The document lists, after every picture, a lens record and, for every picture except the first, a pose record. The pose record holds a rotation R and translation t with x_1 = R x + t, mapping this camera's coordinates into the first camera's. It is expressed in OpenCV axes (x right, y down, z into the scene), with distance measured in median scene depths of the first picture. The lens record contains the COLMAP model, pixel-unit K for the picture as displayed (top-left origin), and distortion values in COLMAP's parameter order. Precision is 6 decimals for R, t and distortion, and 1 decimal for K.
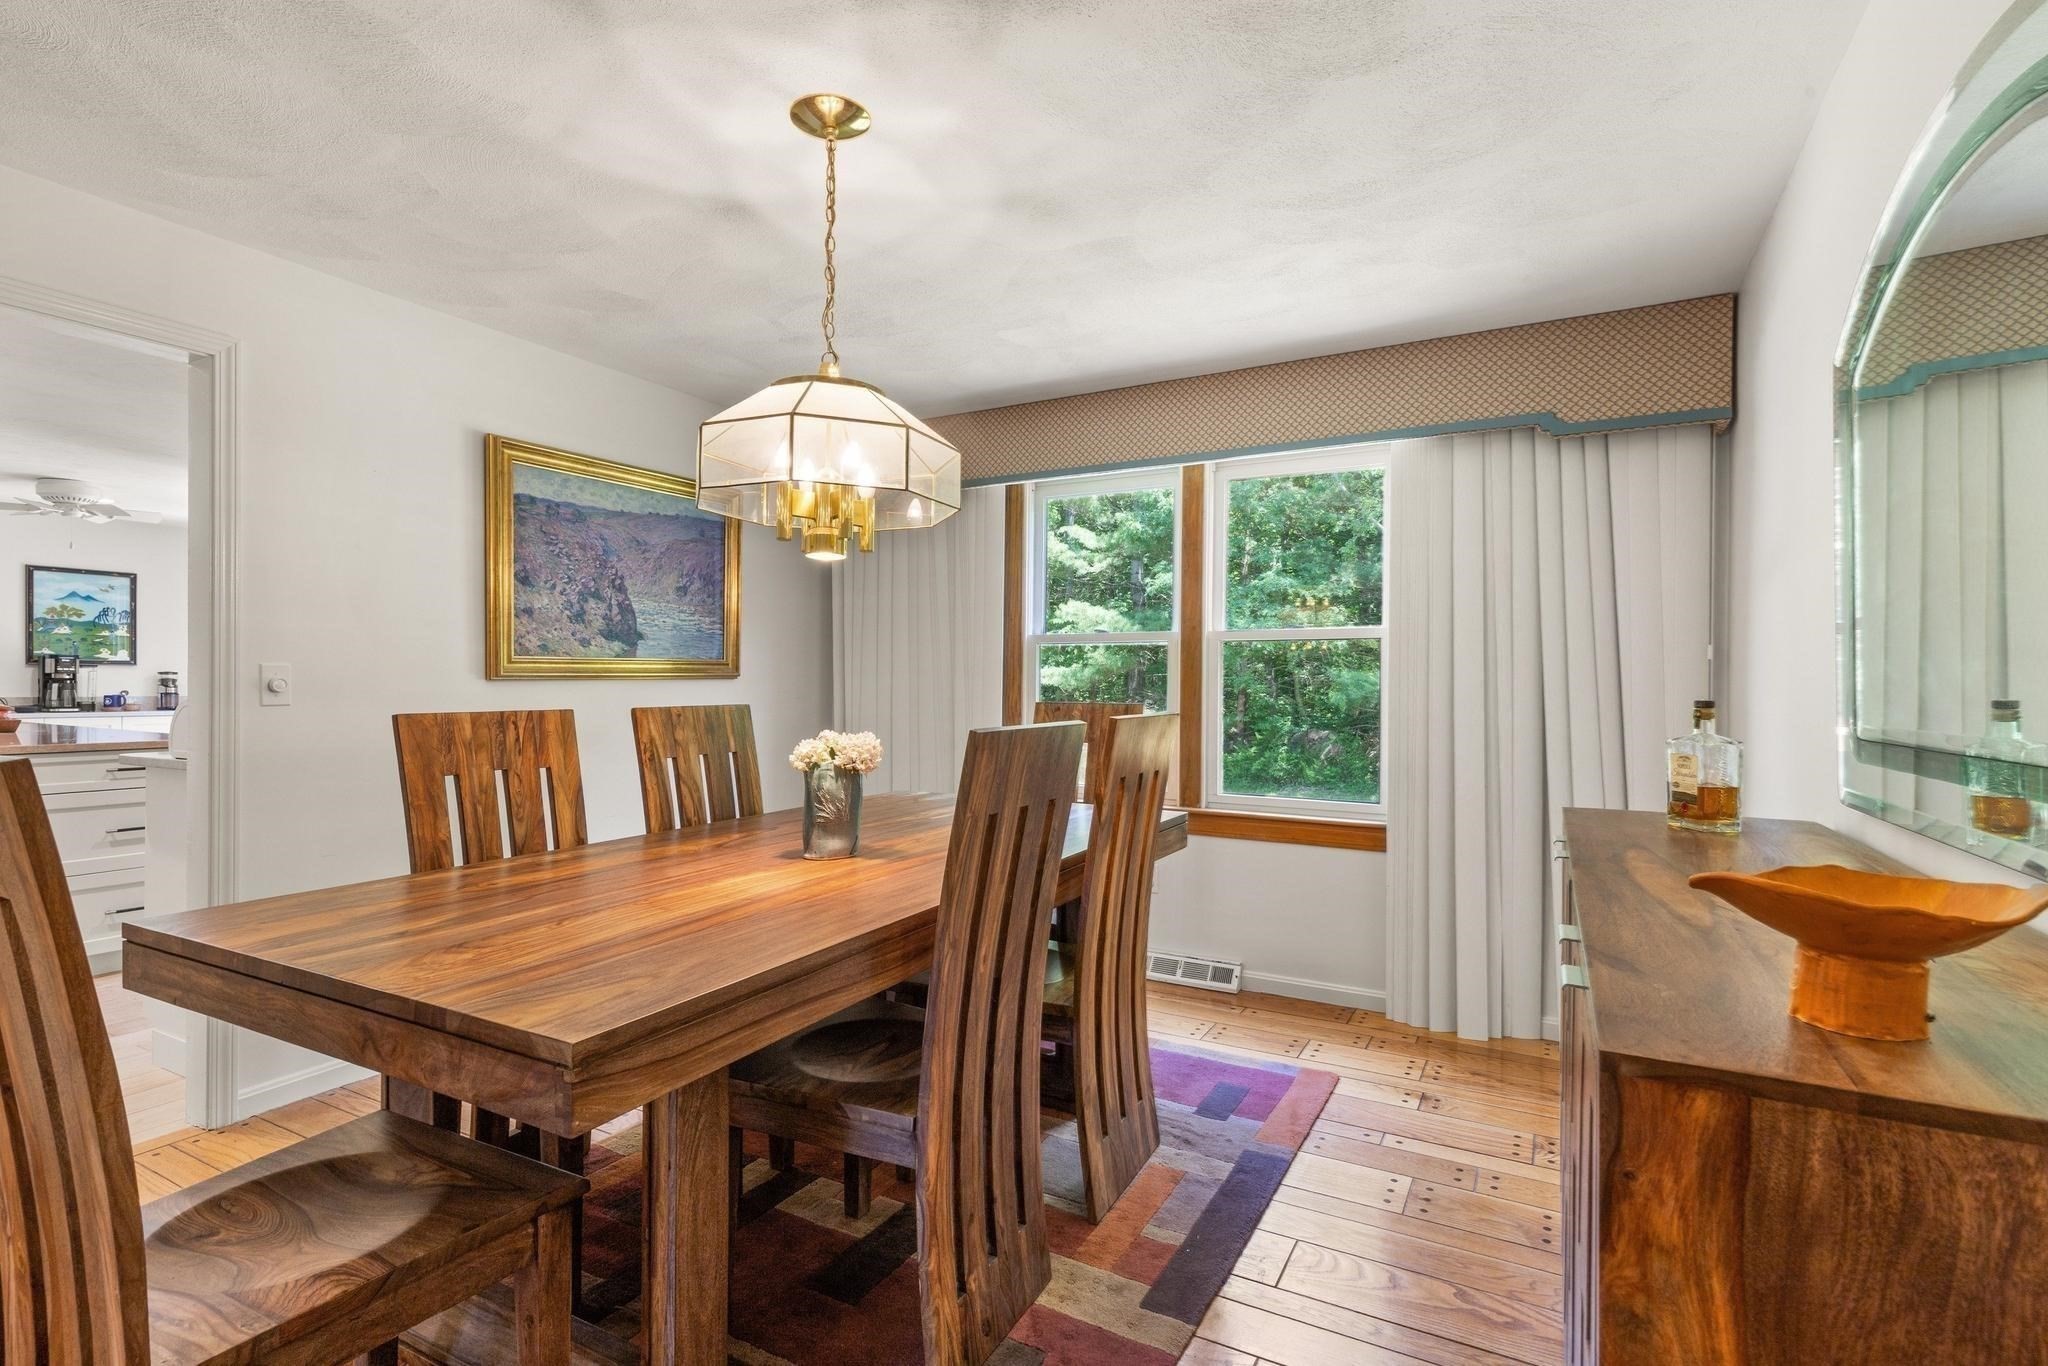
lens RADIAL K [[944.6, 0, 1040.3], [0, 944.6, 681.8], [0, 0, 1]] dist [0.010411, -0.001312]
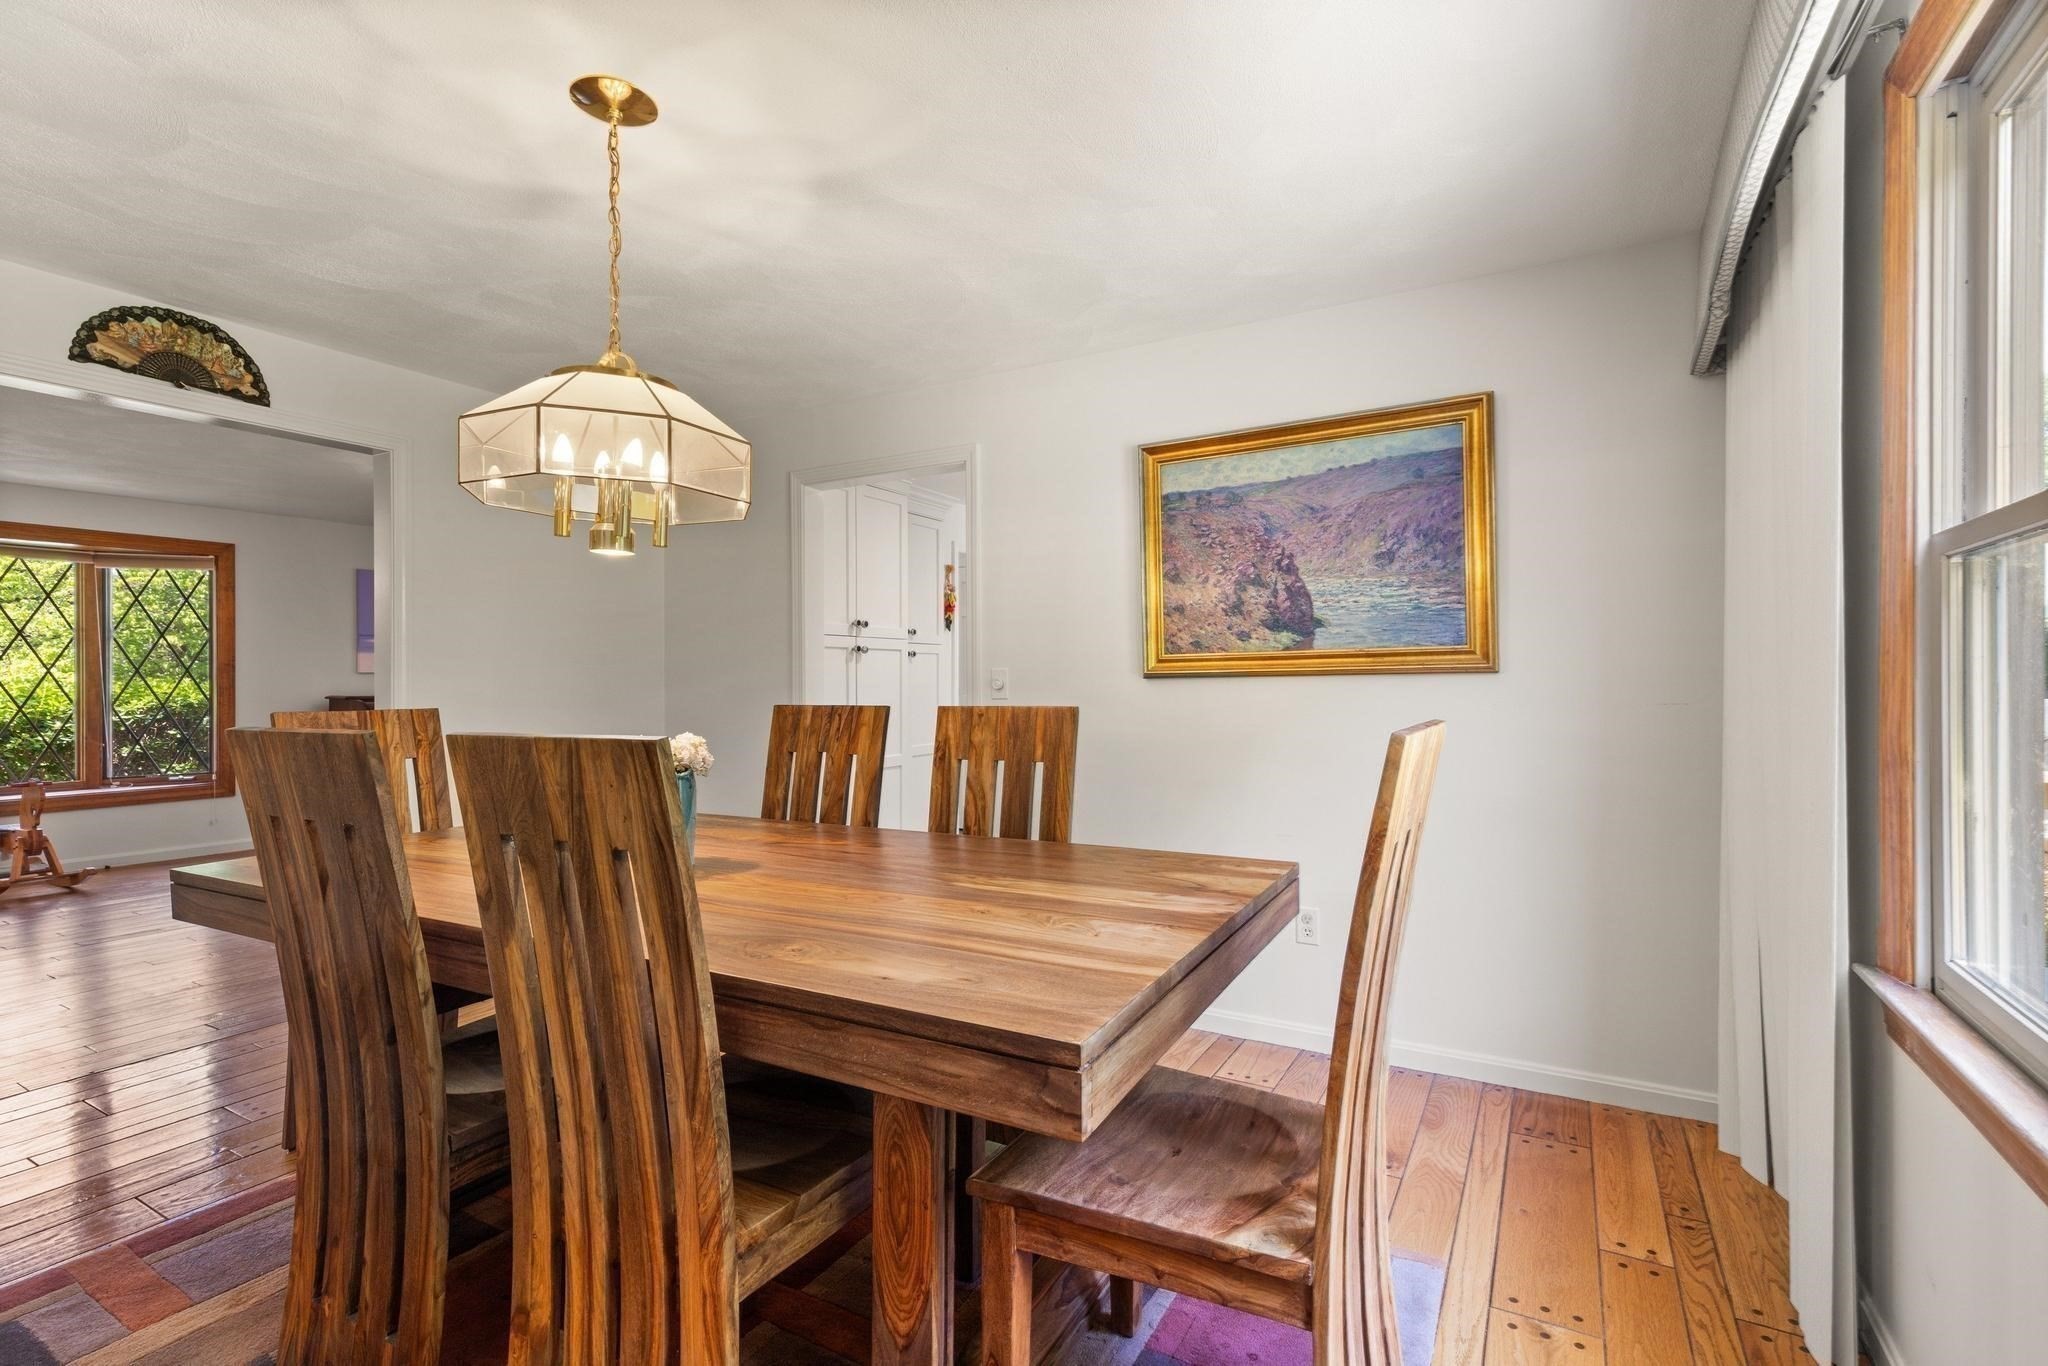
lens RADIAL K [[944.6, 0, 1042.2], [0, 944.6, 681.9], [0, 0, 1]] dist [0.010411, -0.001312]
pose [[-0.005215, -0.007720, -0.999957, 0.425733], [0.006839, 0.999947, -0.007756, 0.007821], [0.999963, -0.006879, -0.005162, 0.820302]]
